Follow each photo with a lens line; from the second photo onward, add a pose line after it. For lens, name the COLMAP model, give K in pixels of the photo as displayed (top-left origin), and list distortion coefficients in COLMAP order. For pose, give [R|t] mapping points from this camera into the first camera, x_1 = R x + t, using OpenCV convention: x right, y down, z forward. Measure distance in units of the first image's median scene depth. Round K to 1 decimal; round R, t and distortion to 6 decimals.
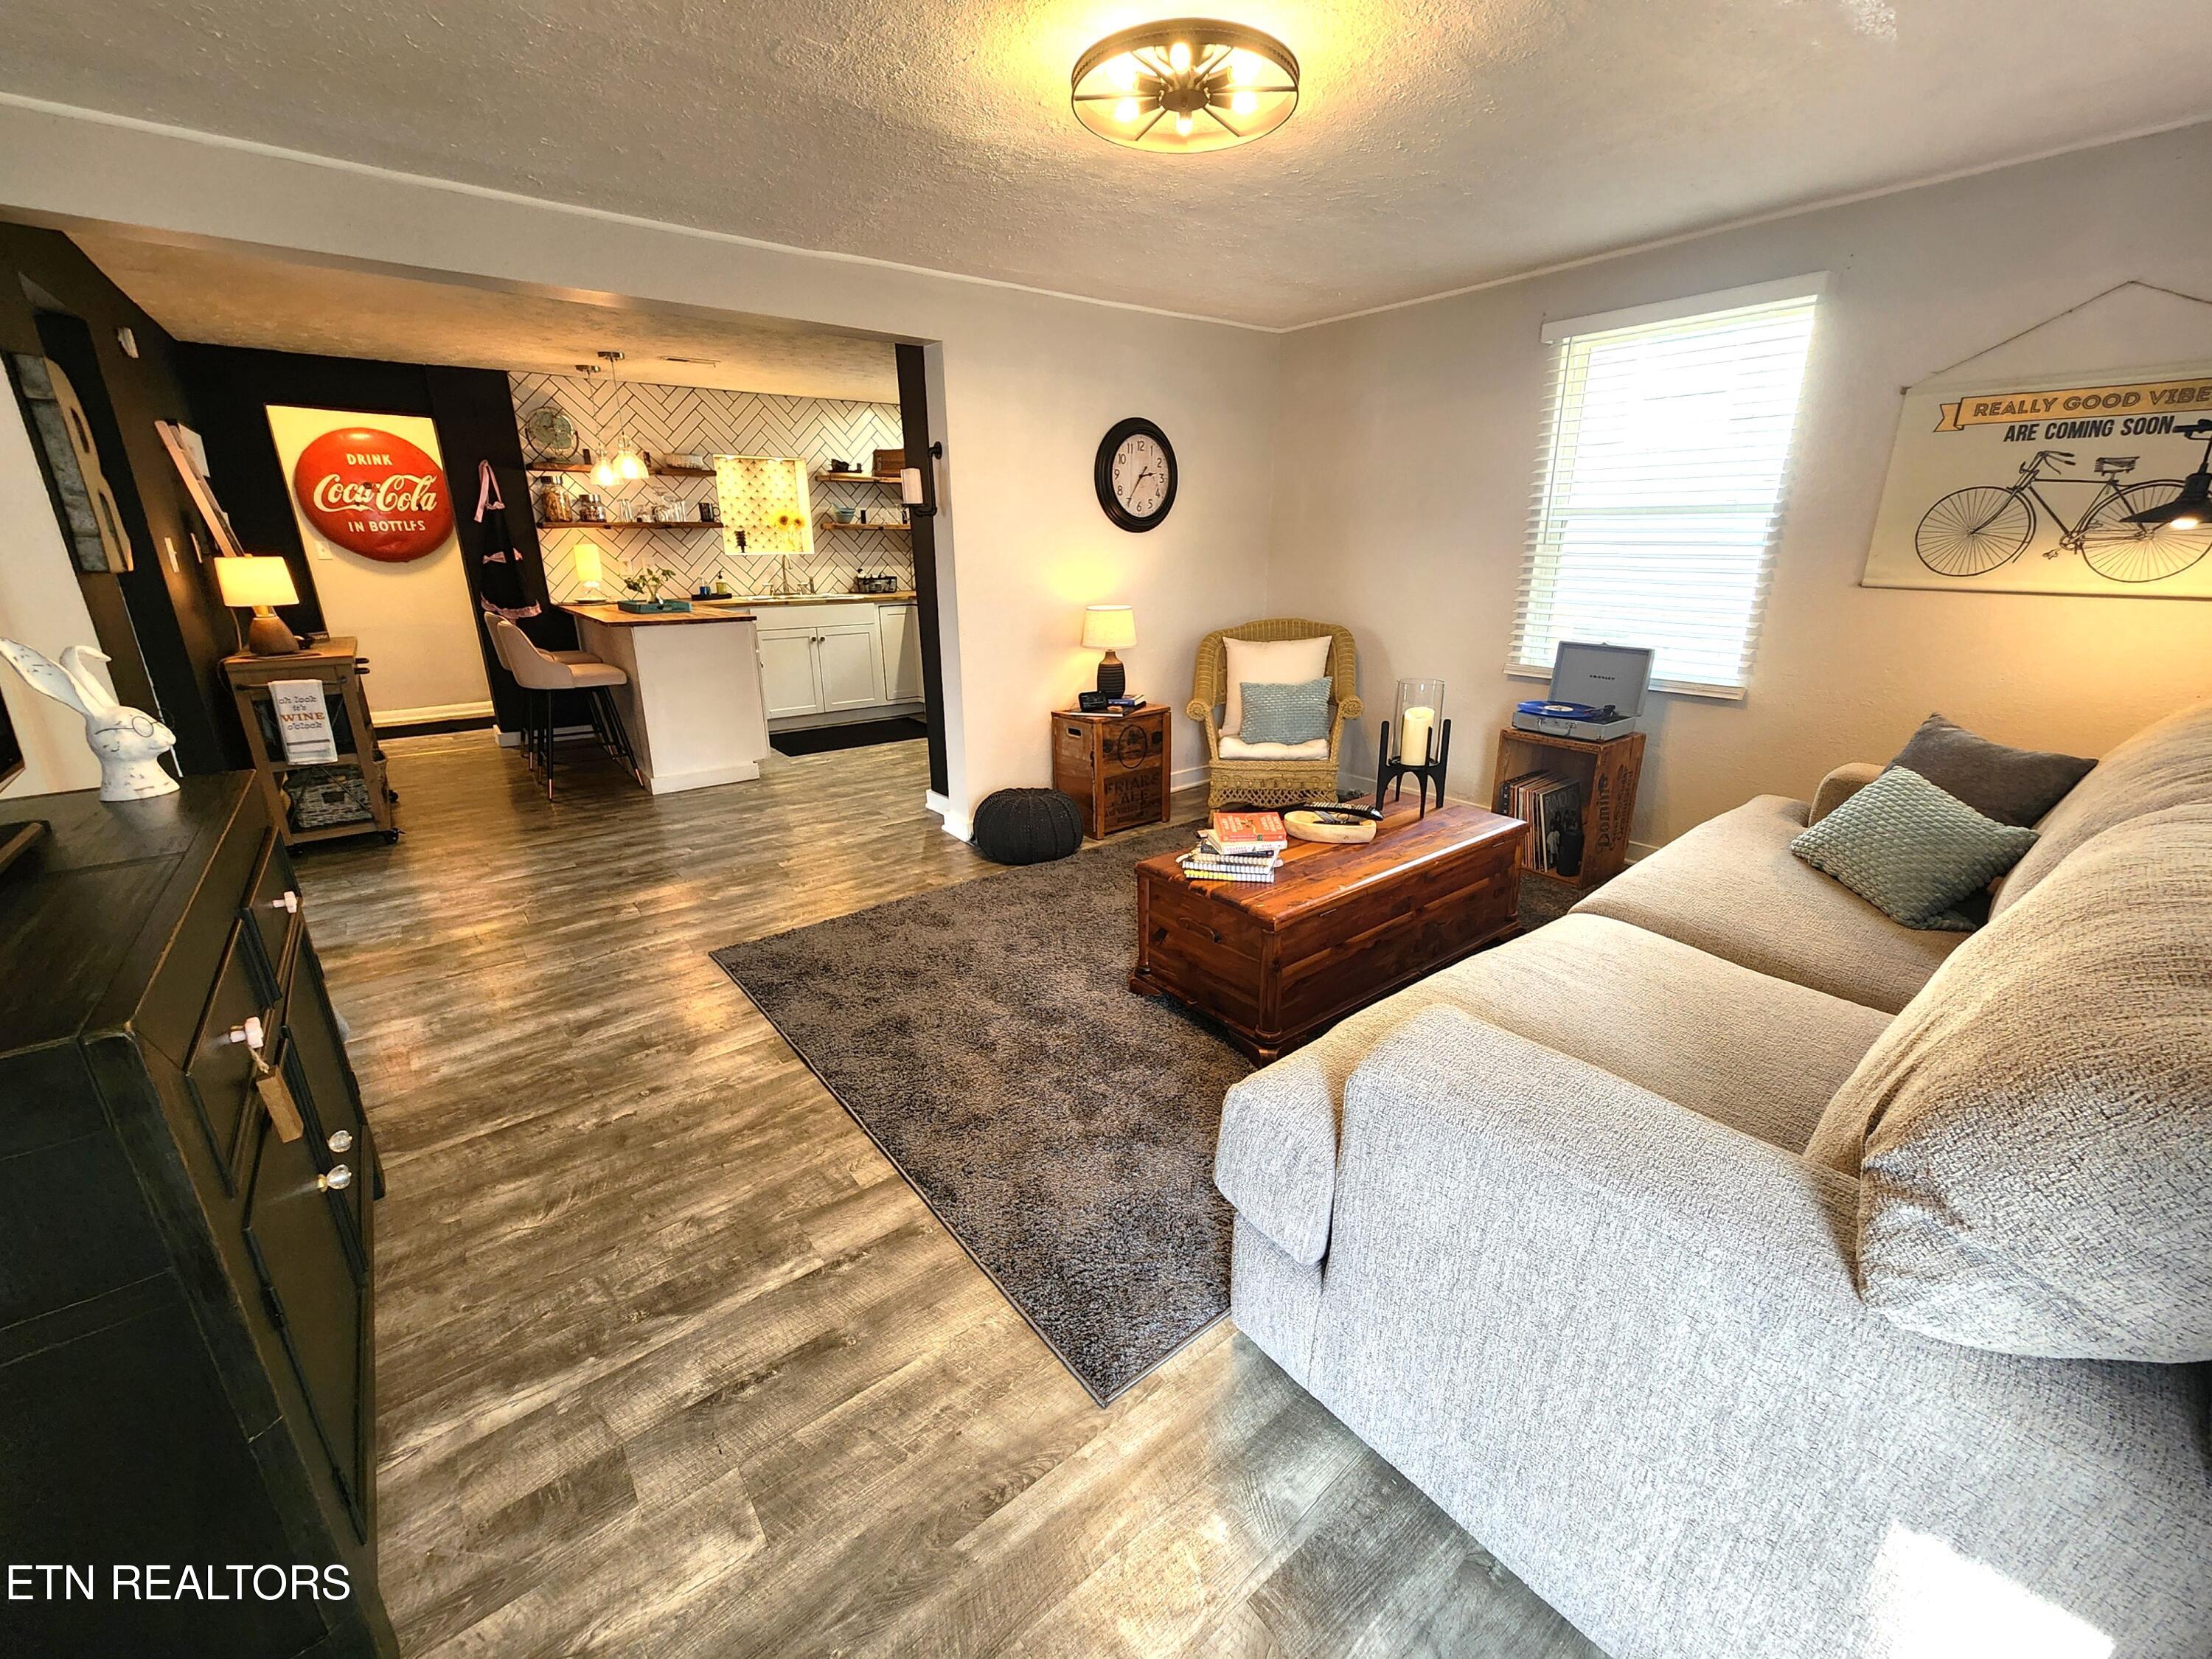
lens RADIAL K [[891.6, 0, 1106.3], [0, 891.6, 823.6], [0, 0, 1]] dist [-0.001997, -0.000036]
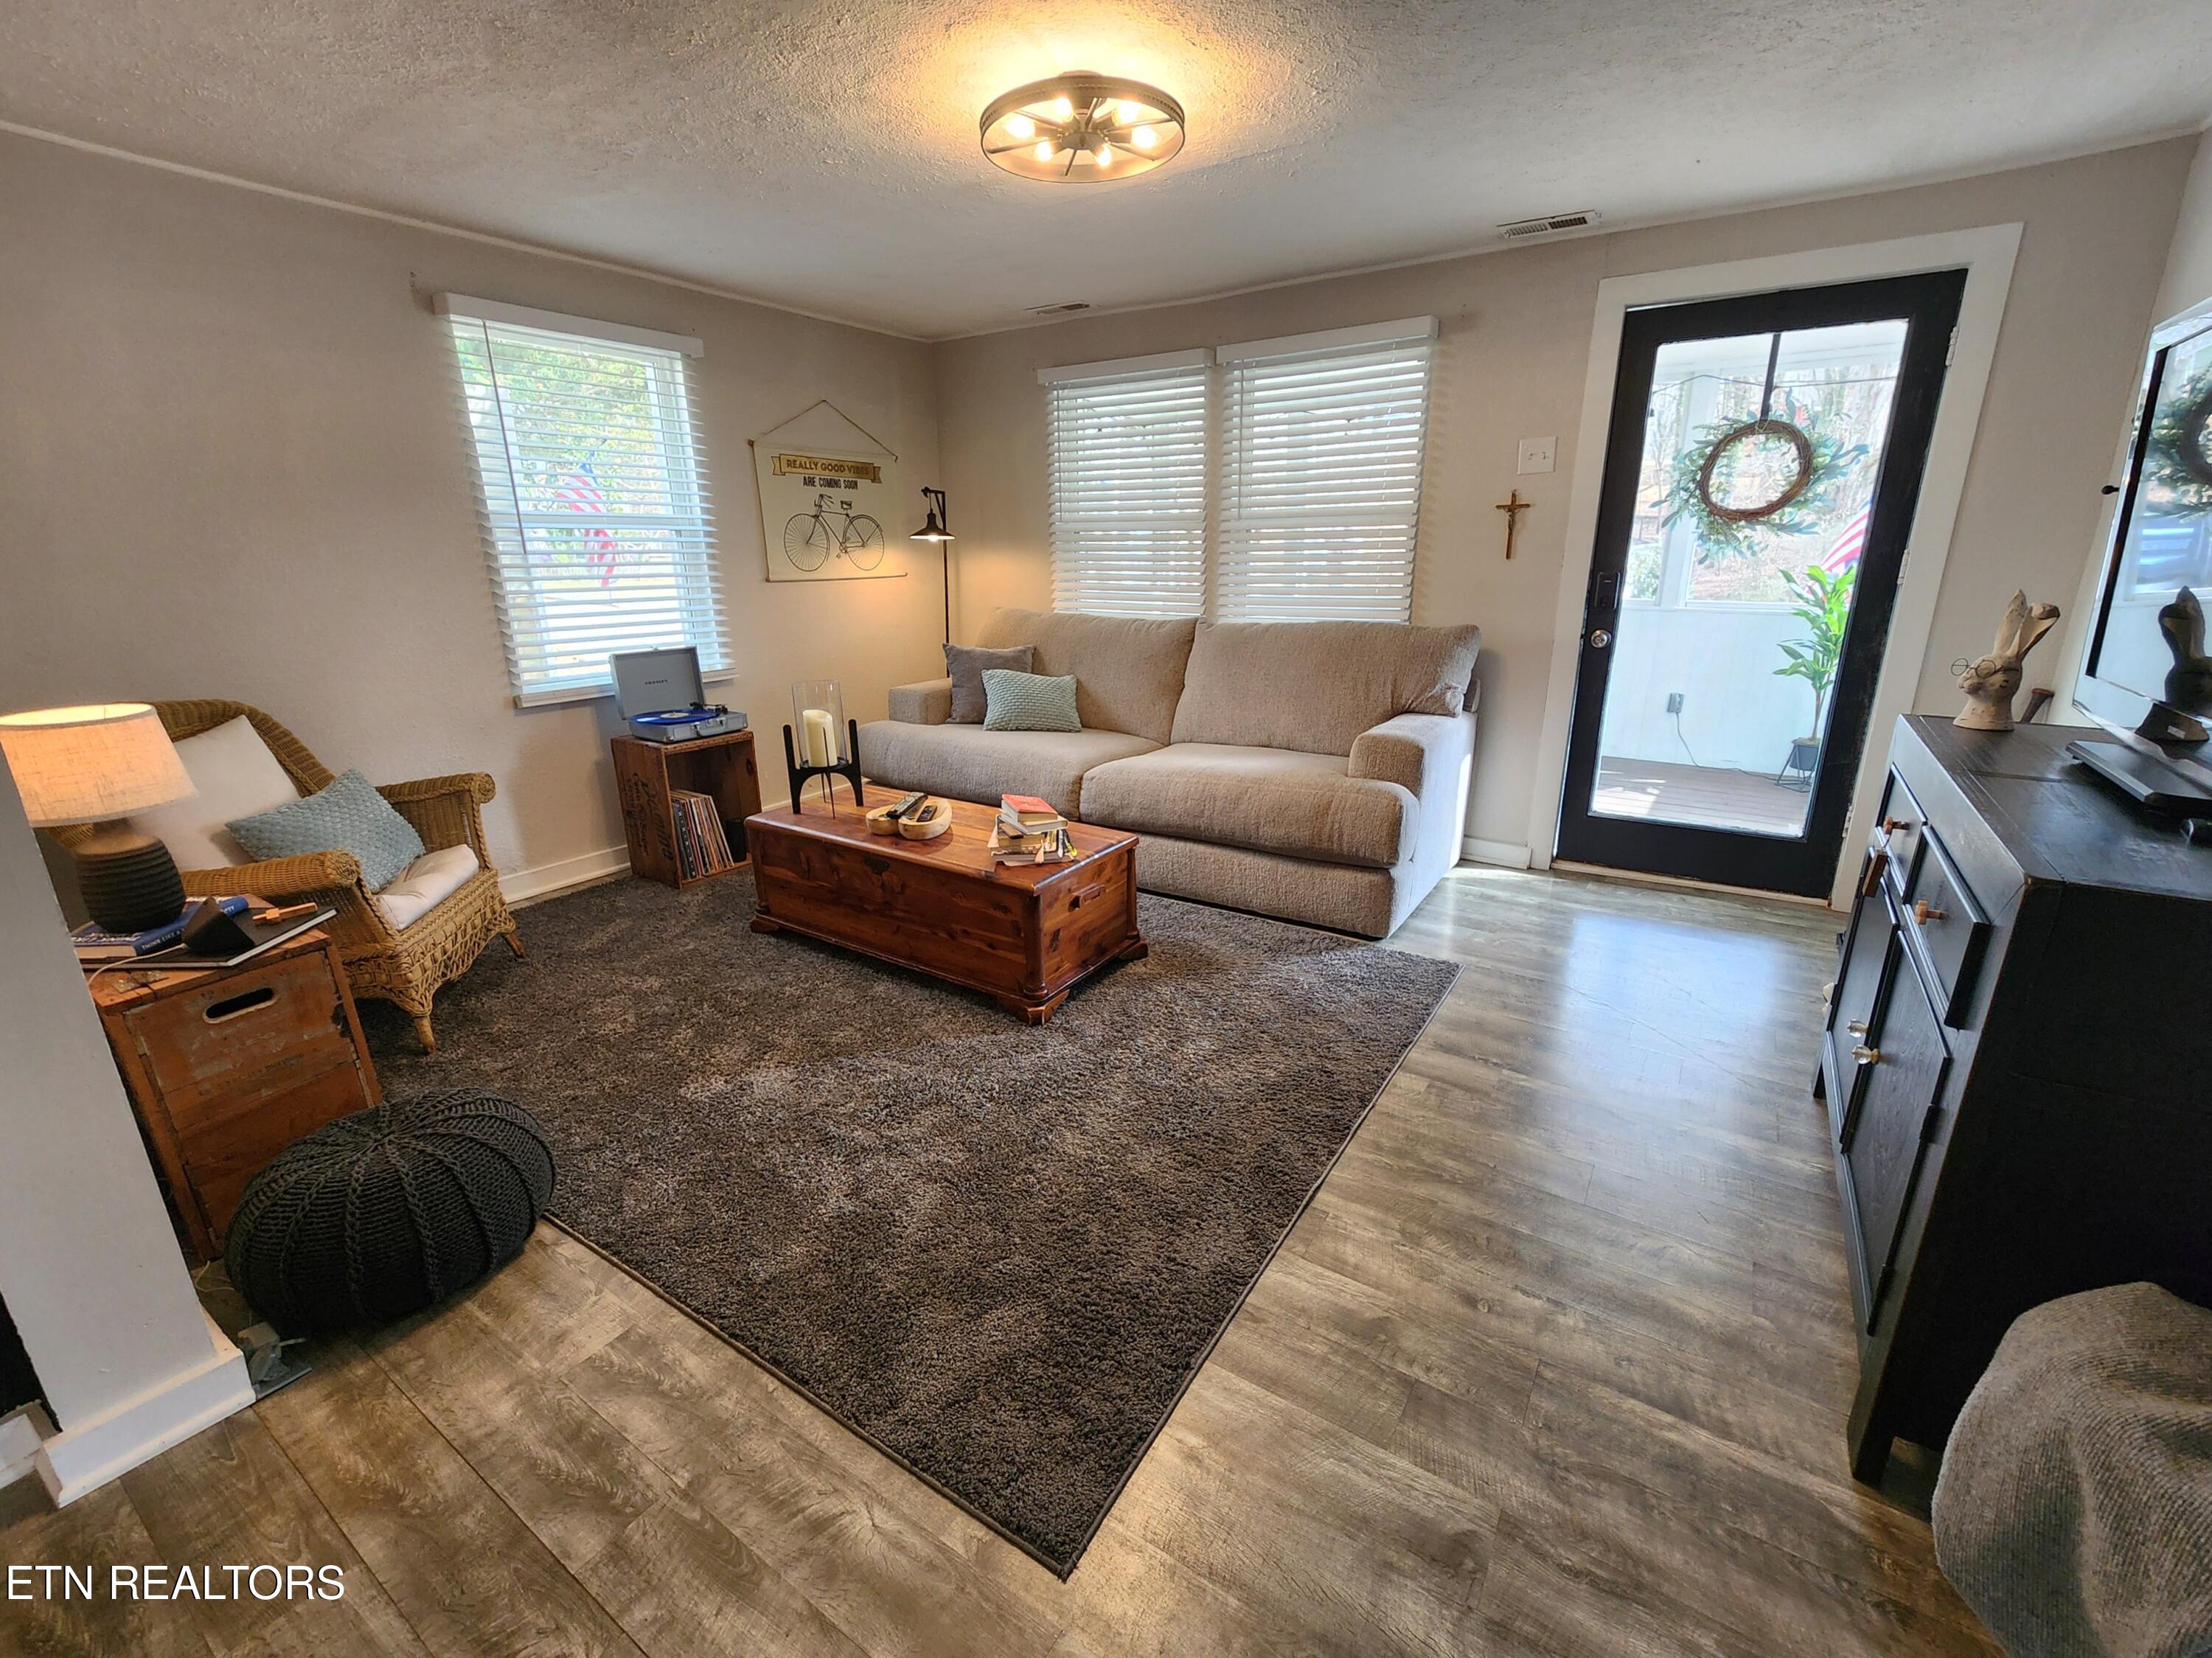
lens RADIAL K [[939.4, 0, 1106.0], [0, 939.4, 829.0], [0, 0, 1]] dist [0.000550, 0.000201]
pose [[-0.311825, -0.267246, 0.911781, -0.893320], [0.300111, 0.882798, 0.361387, -0.349154], [-0.901498, 0.386325, -0.195075, 1.129914]]
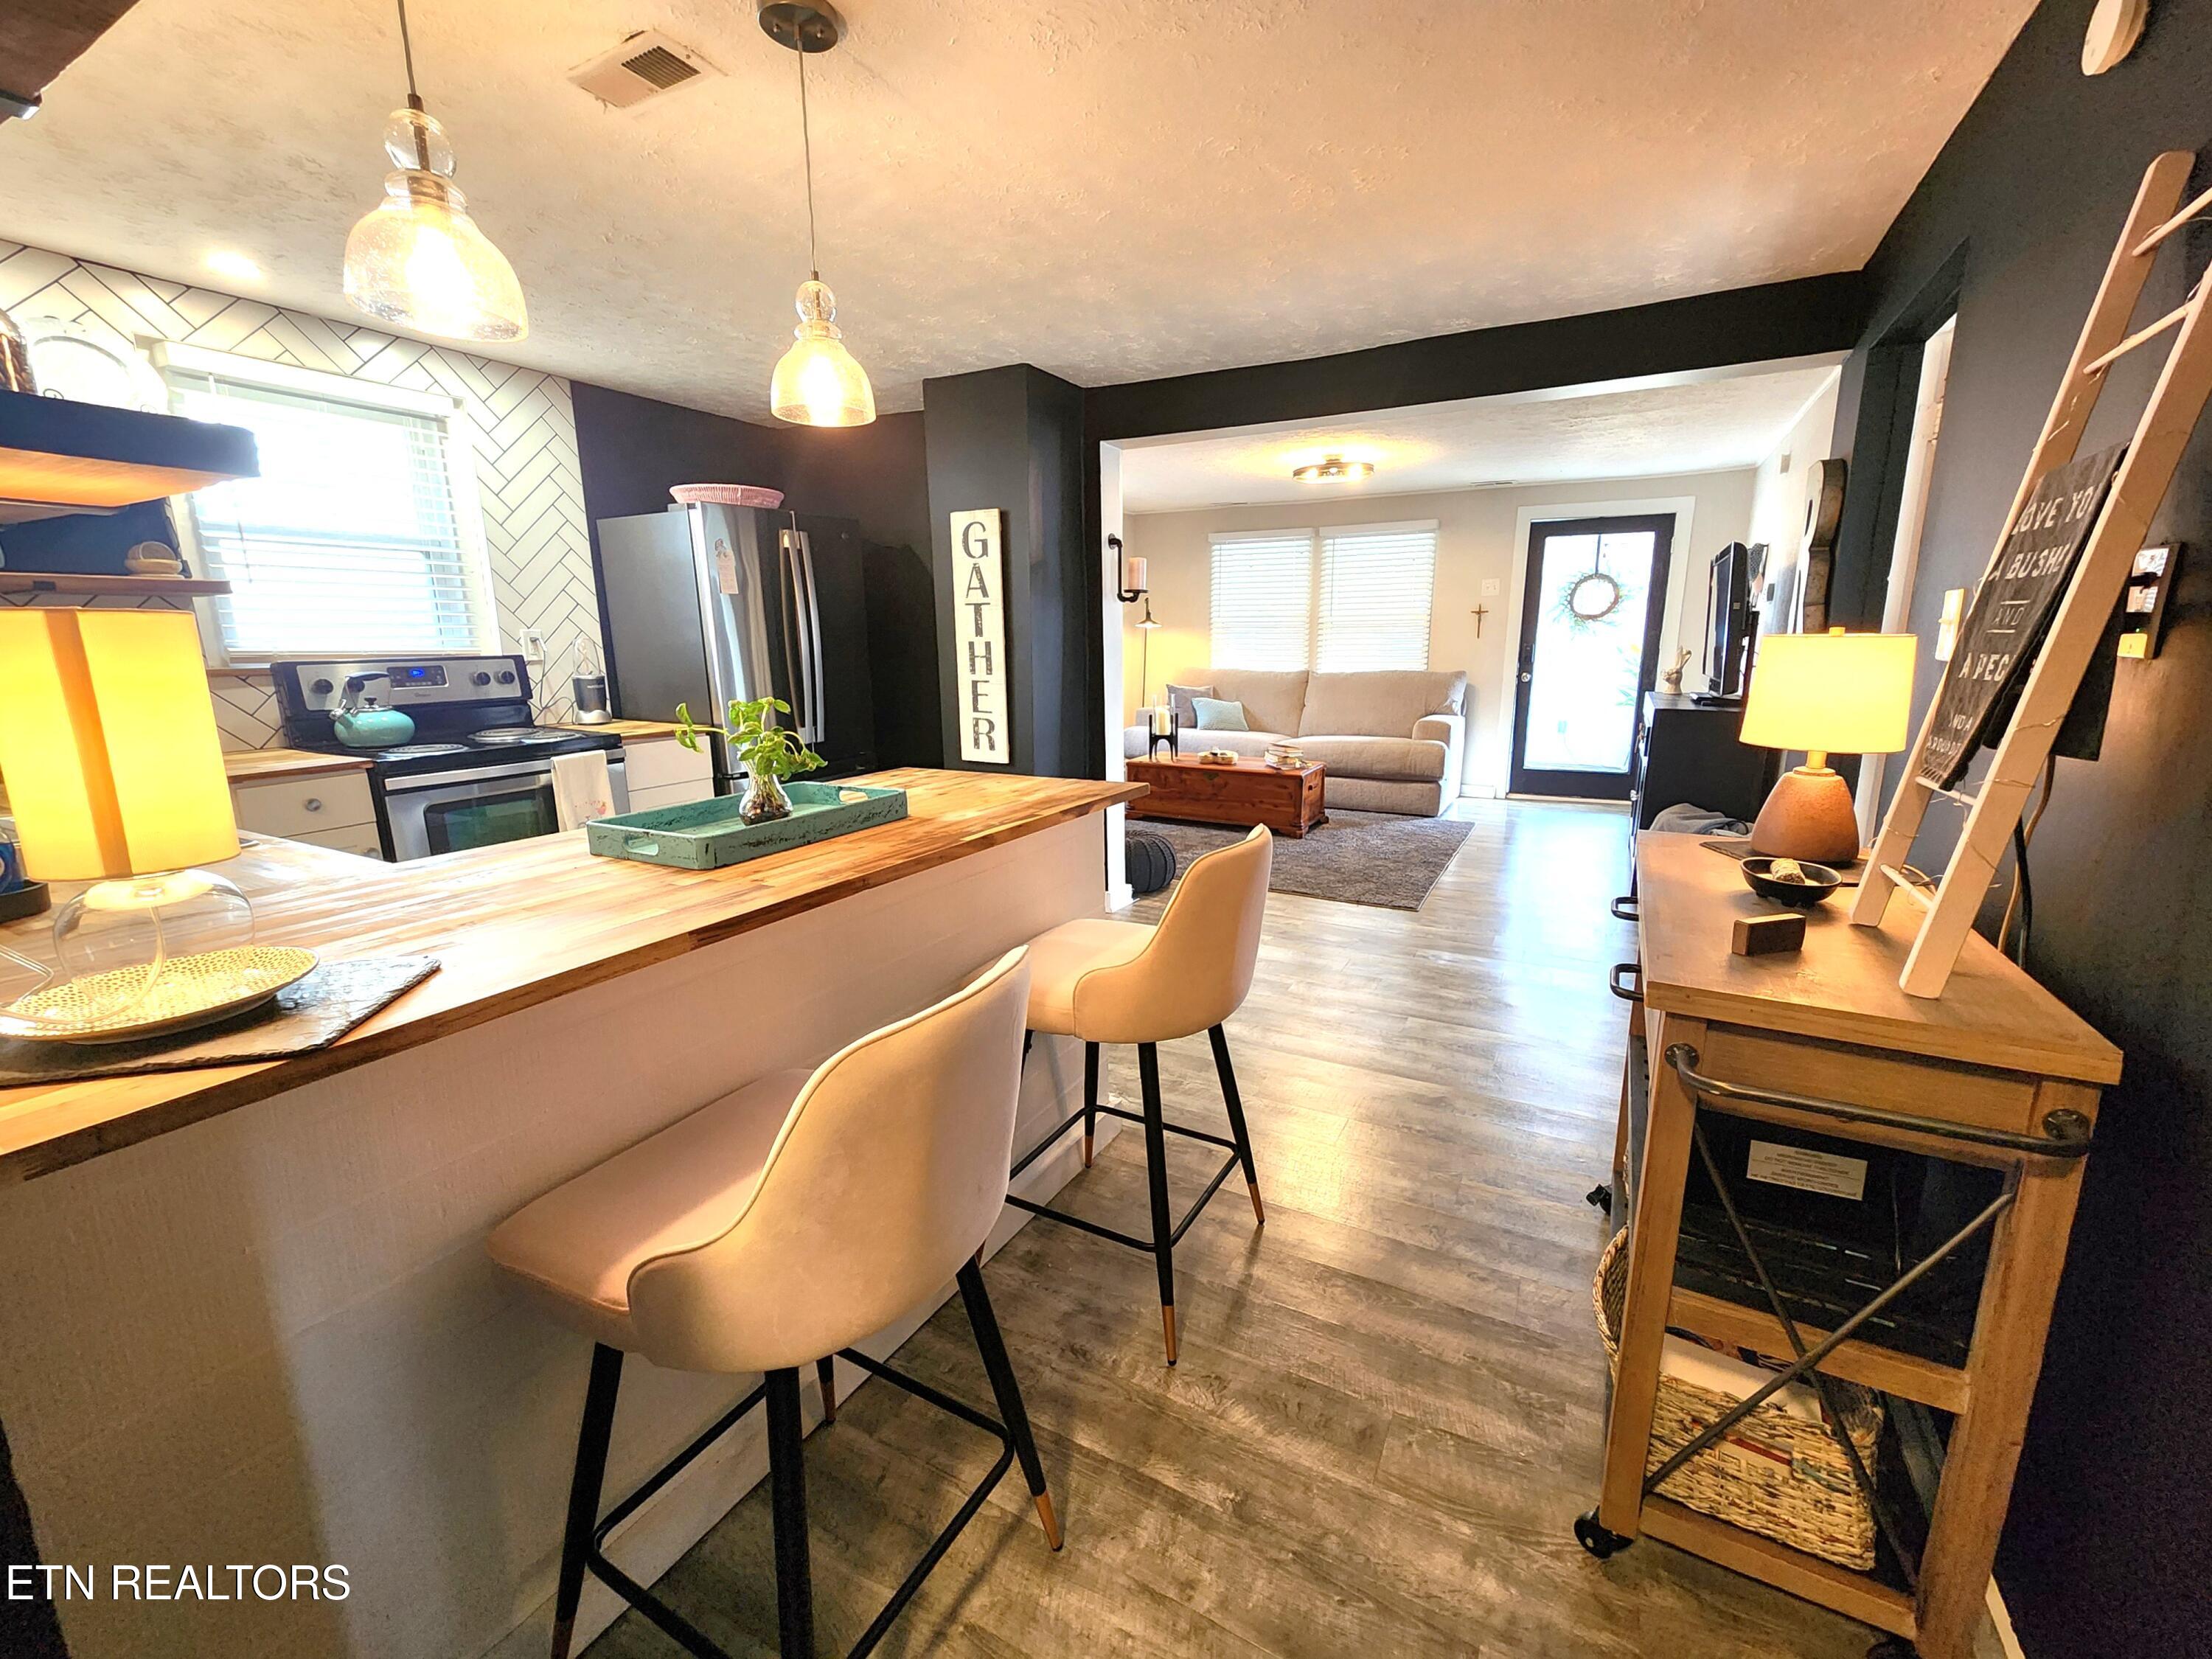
lens RADIAL K [[891.6, 0, 1106.3], [0, 891.6, 823.6], [0, 0, 1]] dist [-0.001997, -0.000036]
pose [[-0.381234, -0.185667, 0.905642, -1.808133], [0.289036, 0.906578, 0.307530, -0.663142], [-0.878133, 0.379005, -0.291954, 2.156544]]
